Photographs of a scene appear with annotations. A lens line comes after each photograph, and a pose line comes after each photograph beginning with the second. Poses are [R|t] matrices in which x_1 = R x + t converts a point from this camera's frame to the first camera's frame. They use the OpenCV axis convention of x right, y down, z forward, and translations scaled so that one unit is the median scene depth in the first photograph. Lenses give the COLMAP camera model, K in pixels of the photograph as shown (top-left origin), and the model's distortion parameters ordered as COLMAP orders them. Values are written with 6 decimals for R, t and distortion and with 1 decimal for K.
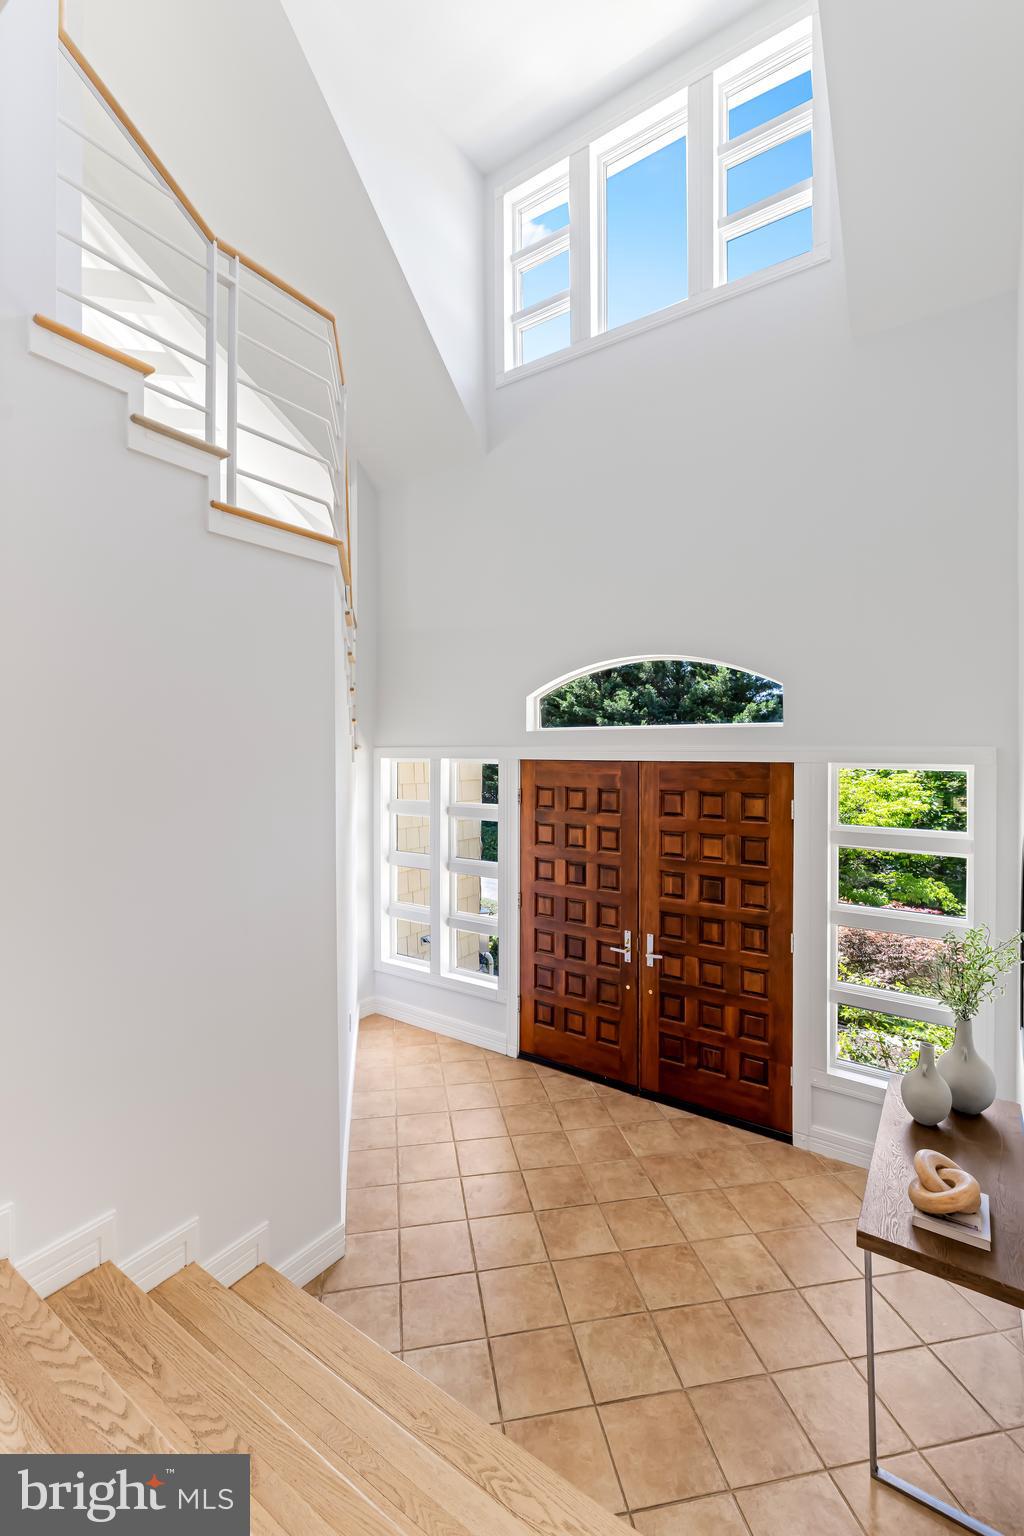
lens RADIAL K [[666.1, 0, 512.8], [0, 666.1, 754.1], [0, 0, 1]] dist [0.001492, 0.000329]
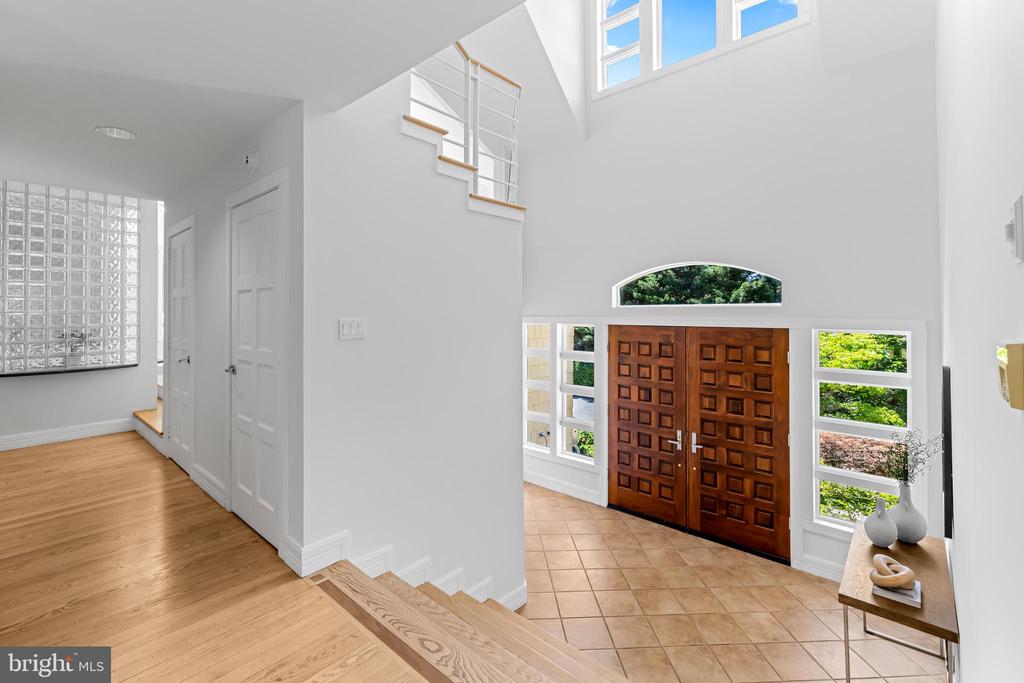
lens RADIAL K [[454.2, 0, 507.7], [0, 454.2, 306.5], [0, 0, 1]] dist [0.000547, -0.000121]
pose [[0.991328, -0.002041, -0.131394, -0.104193], [-0.000677, 0.999787, -0.020643, -0.016082], [0.131408, 0.020553, 0.991115, -0.175715]]
